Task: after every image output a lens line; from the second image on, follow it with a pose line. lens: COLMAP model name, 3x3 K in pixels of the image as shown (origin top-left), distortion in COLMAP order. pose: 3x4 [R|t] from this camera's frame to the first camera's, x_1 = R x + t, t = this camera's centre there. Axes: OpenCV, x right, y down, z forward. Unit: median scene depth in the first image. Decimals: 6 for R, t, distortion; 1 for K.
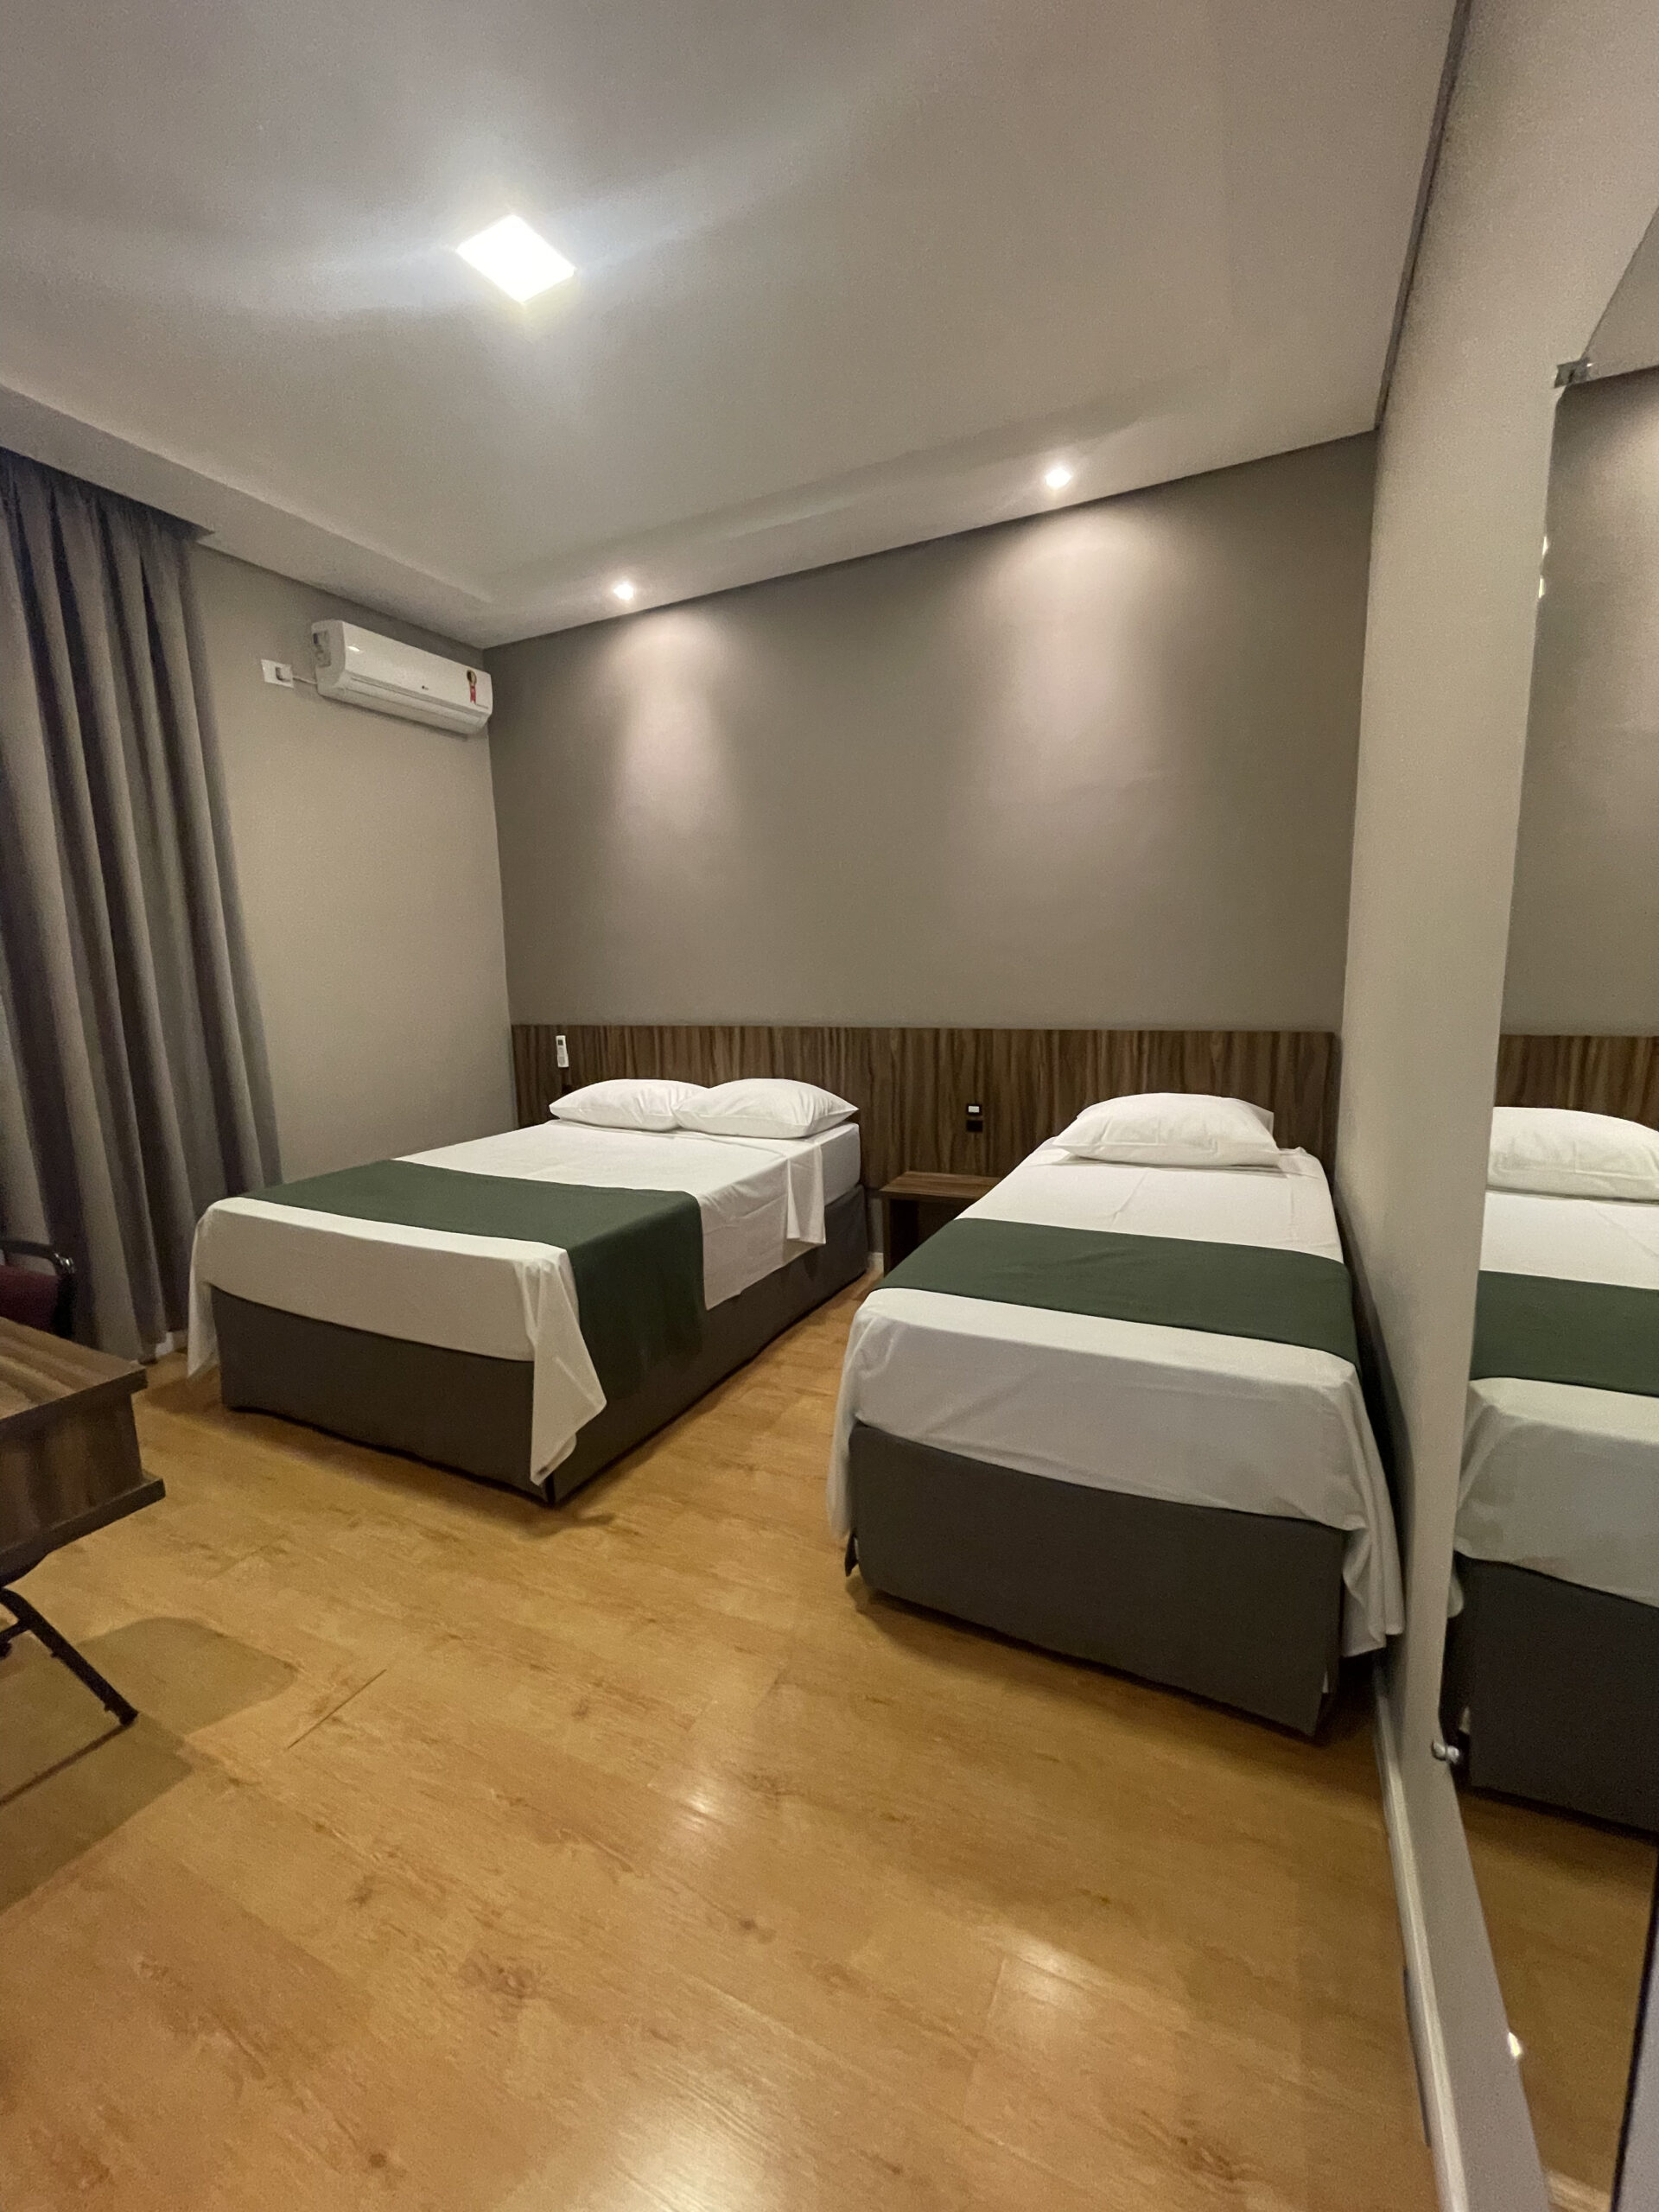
lens RADIAL K [[888.3, 0, 835.9], [0, 888.3, 1105.1], [0, 0, 1]] dist [-0.003824, -0.000547]
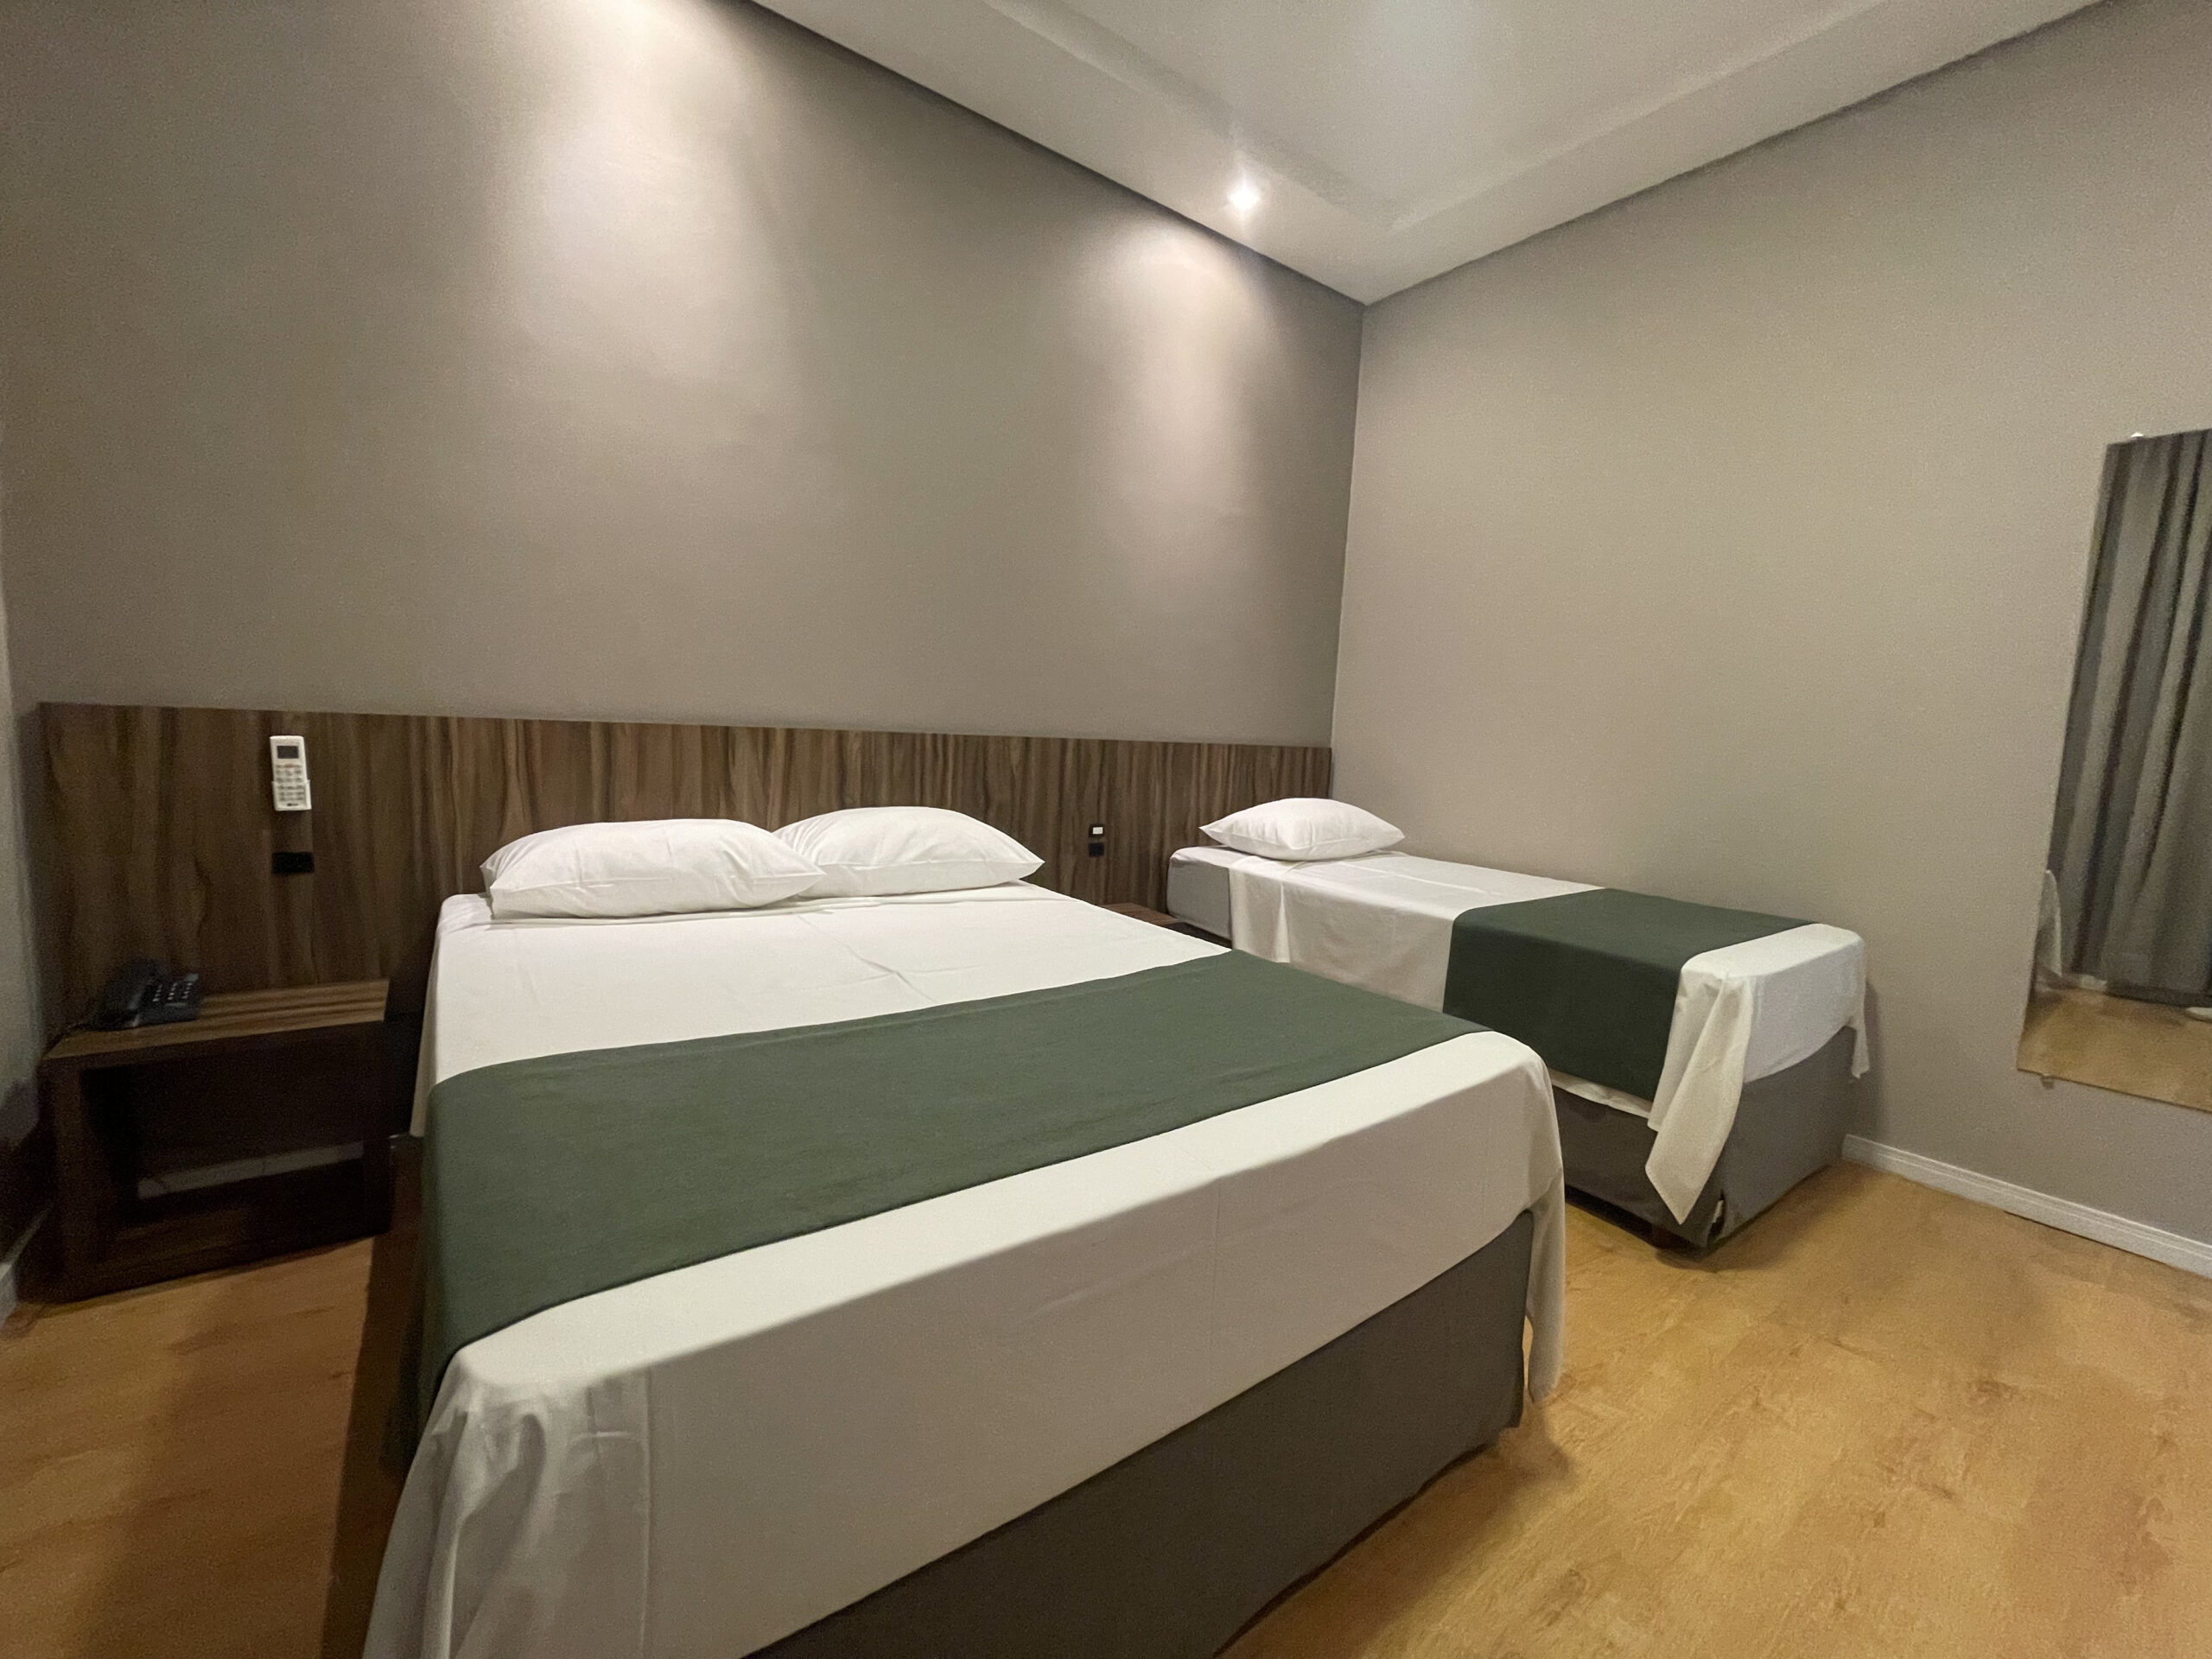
lens RADIAL K [[888.3, 0, 1101.7], [0, 888.3, 824.9], [0, 0, 1]] dist [-0.003824, -0.000547]
pose [[0.466538, -0.052609, 0.882935, -0.714226], [0.080801, 0.996591, 0.016687, -0.017618], [-0.880803, 0.063557, 0.469198, 0.660286]]
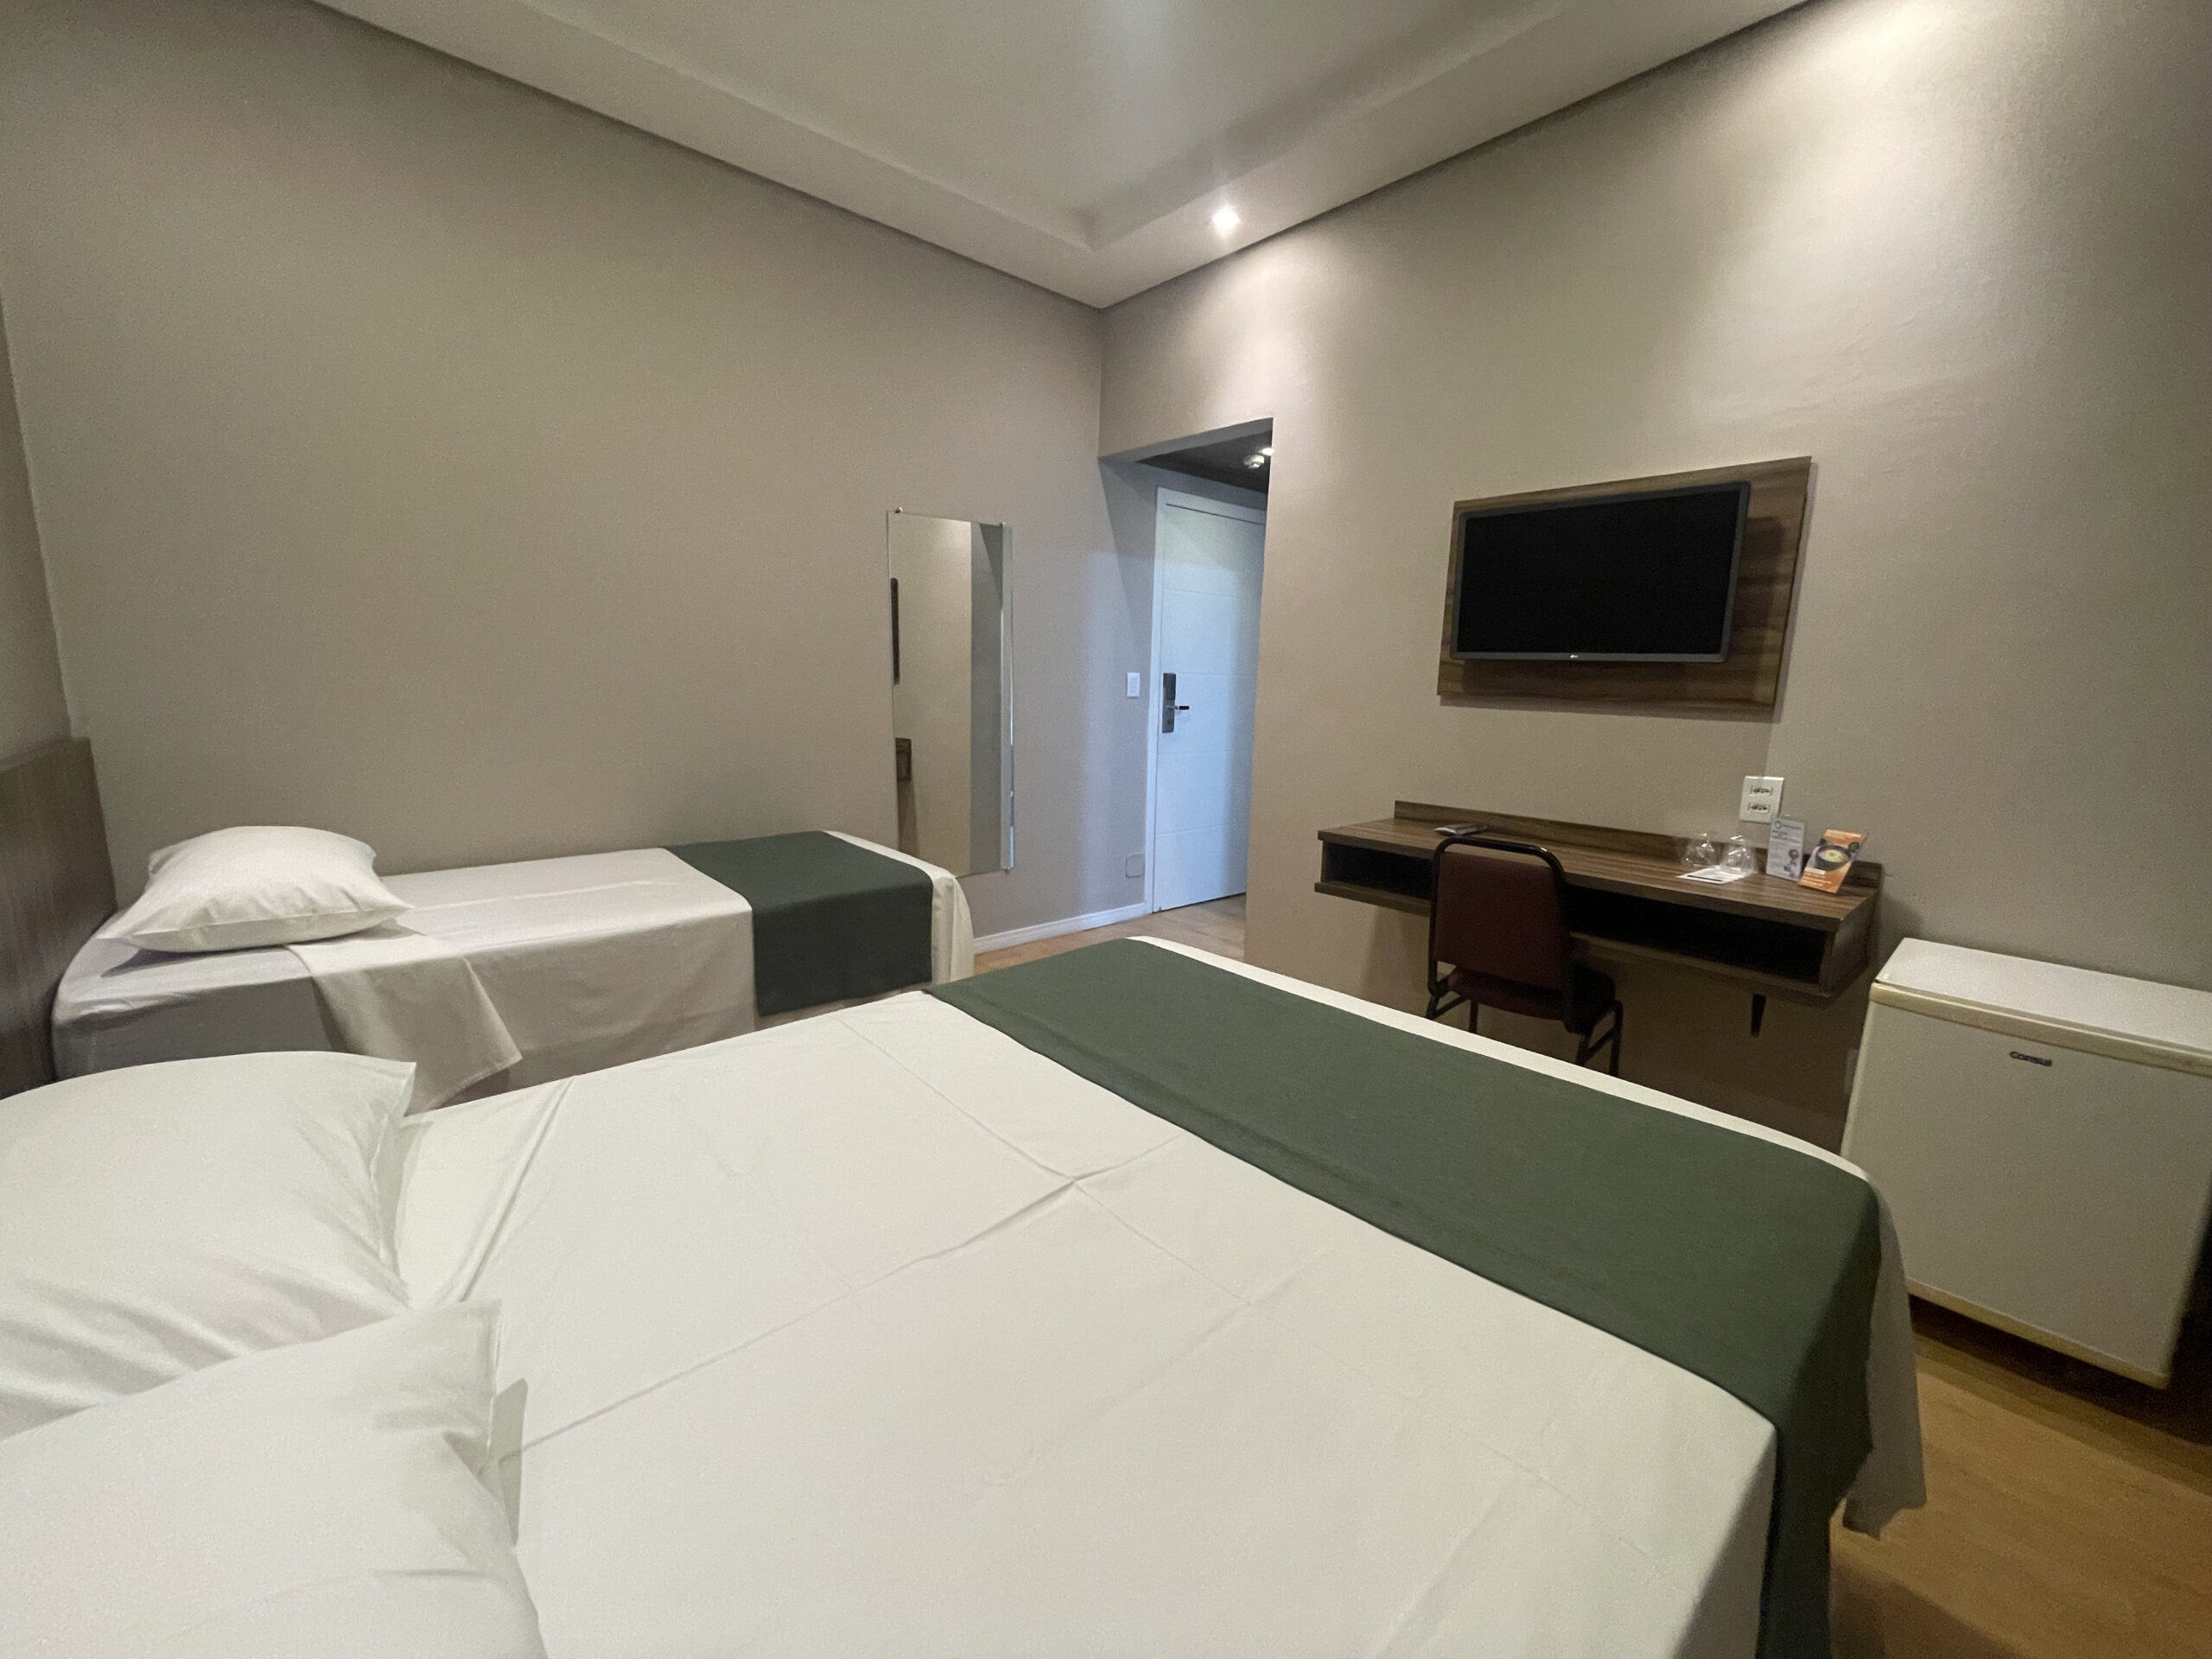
lens RADIAL K [[888.3, 0, 1100.2], [0, 888.3, 819.4], [0, 0, 1]] dist [-0.003824, -0.000547]
pose [[-0.922966, -0.055465, 0.380865, -0.453838], [0.063513, 0.954046, 0.292851, -0.171157], [-0.379606, 0.294481, -0.877029, 1.275048]]
